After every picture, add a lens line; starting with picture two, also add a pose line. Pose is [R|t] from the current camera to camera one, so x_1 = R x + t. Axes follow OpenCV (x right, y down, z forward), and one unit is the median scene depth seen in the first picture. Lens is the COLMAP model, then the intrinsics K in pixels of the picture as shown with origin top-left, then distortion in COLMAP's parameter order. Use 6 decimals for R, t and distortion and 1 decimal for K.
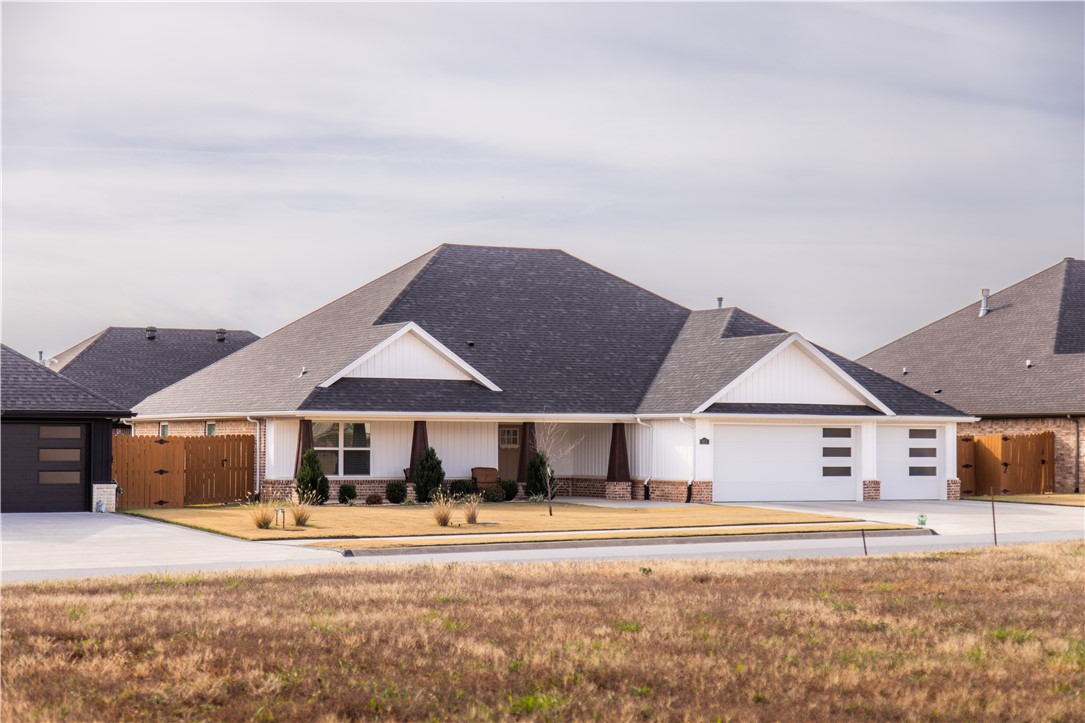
lens RADIAL K [[2283.9, 0, 542.5], [0, 2283.9, 361.5], [0, 0, 1]] dist [0.089961, -0.010165]
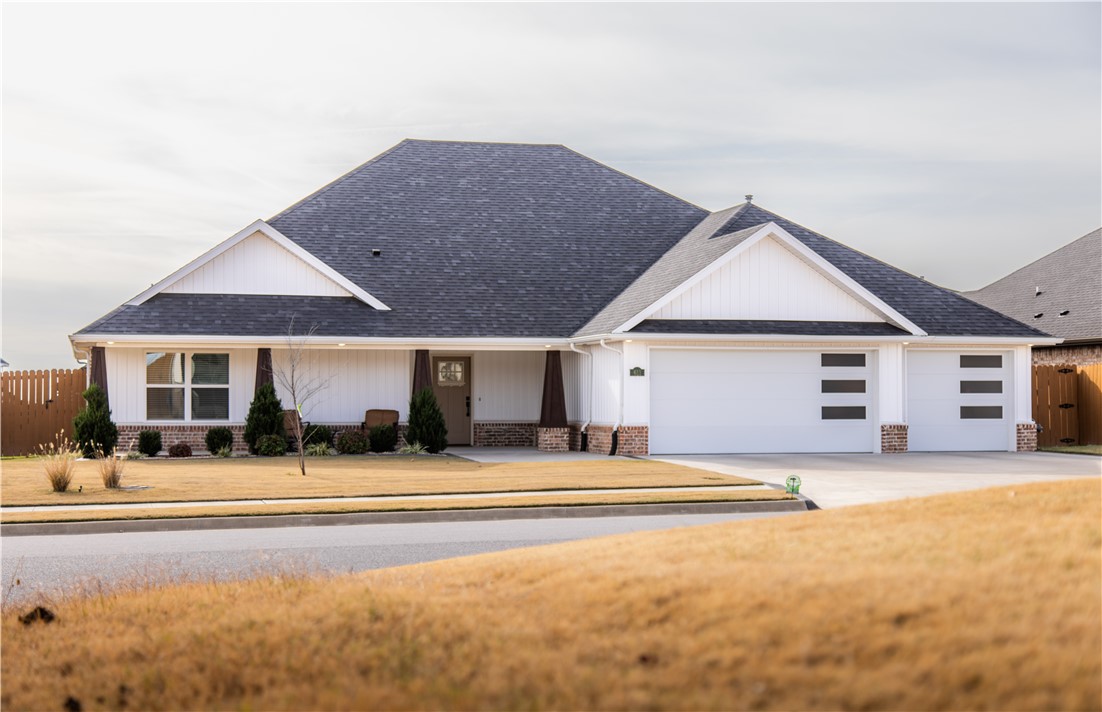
lens RADIAL K [[1794.3, 0, 551.0], [0, 1794.3, 356.0], [0, 0, 1]] dist [0.032613, 0.173062]
pose [[0.969545, -0.011940, -0.244624, 0.179537], [0.014190, 0.999872, 0.007435, 0.024361], [0.244504, -0.010680, 0.969590, 0.420210]]
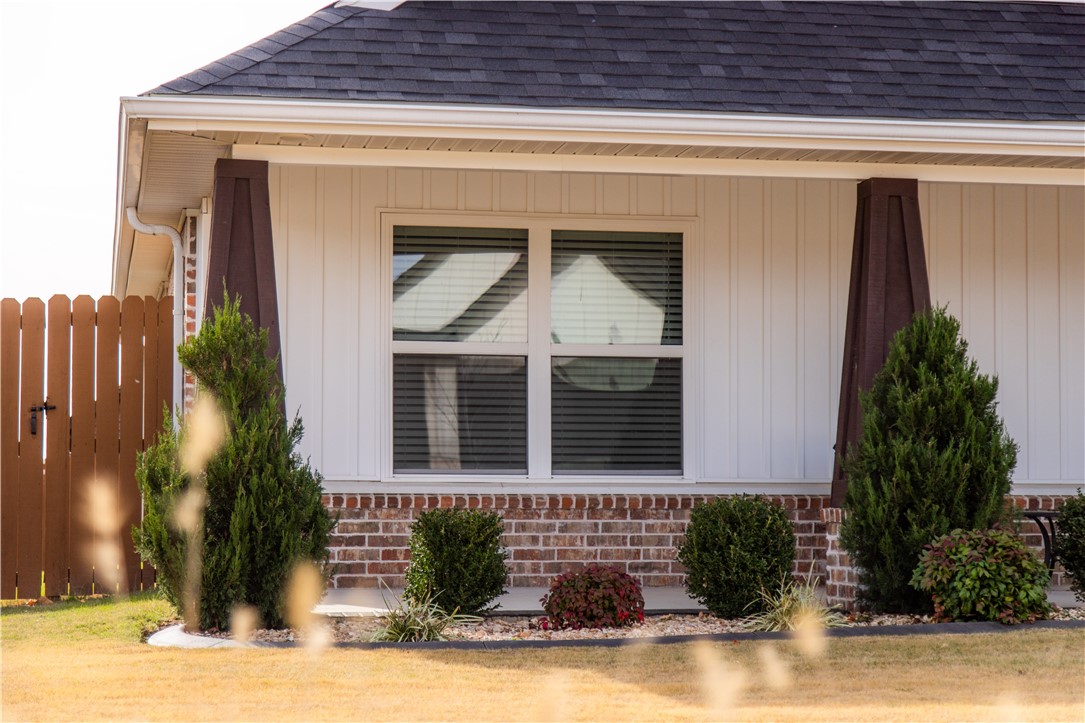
lens RADIAL K [[2283.9, 0, 542.5], [0, 2283.9, 361.5], [0, 0, 1]] dist [0.089961, -0.010165]
pose [[0.952854, -0.020531, -0.302735, -0.022410], [0.014168, 0.999630, -0.023201, 0.043148], [0.303099, 0.017818, 0.952792, 0.775132]]
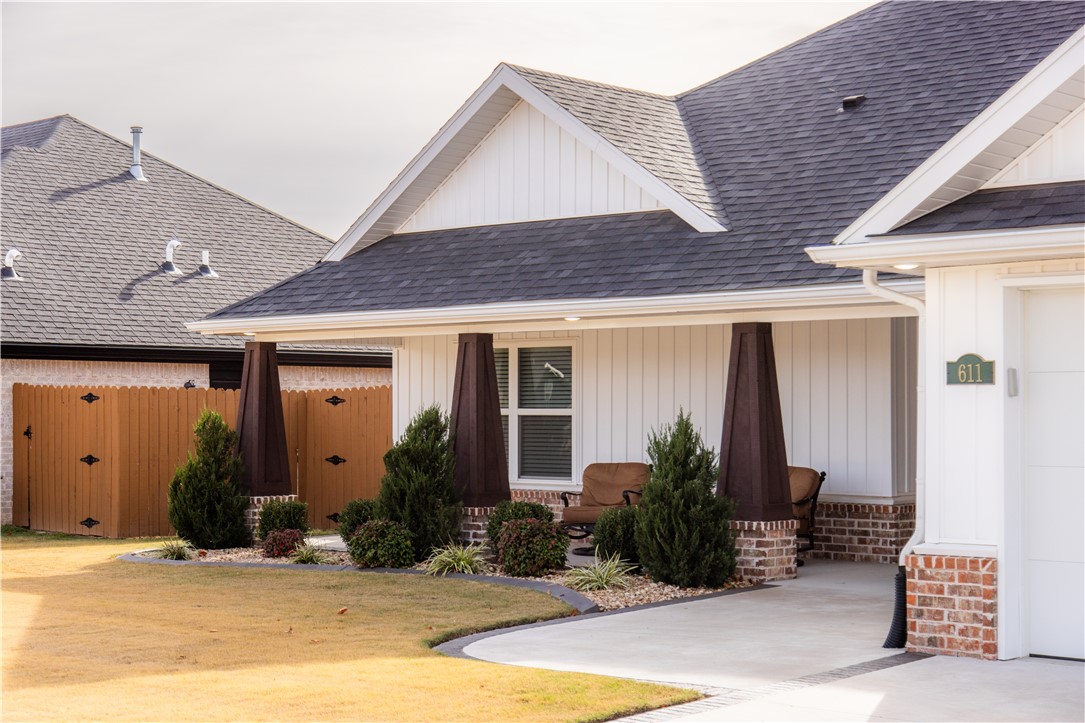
lens RADIAL K [[1828.7, 0, 542.5], [0, 1828.7, 361.5], [0, 0, 1]] dist [0.010725, 0.013797]
pose [[0.319411, -0.030226, -0.947134, 0.215021], [0.036395, 0.999145, -0.019612, 0.034893], [0.946917, -0.028207, 0.320238, 0.878319]]
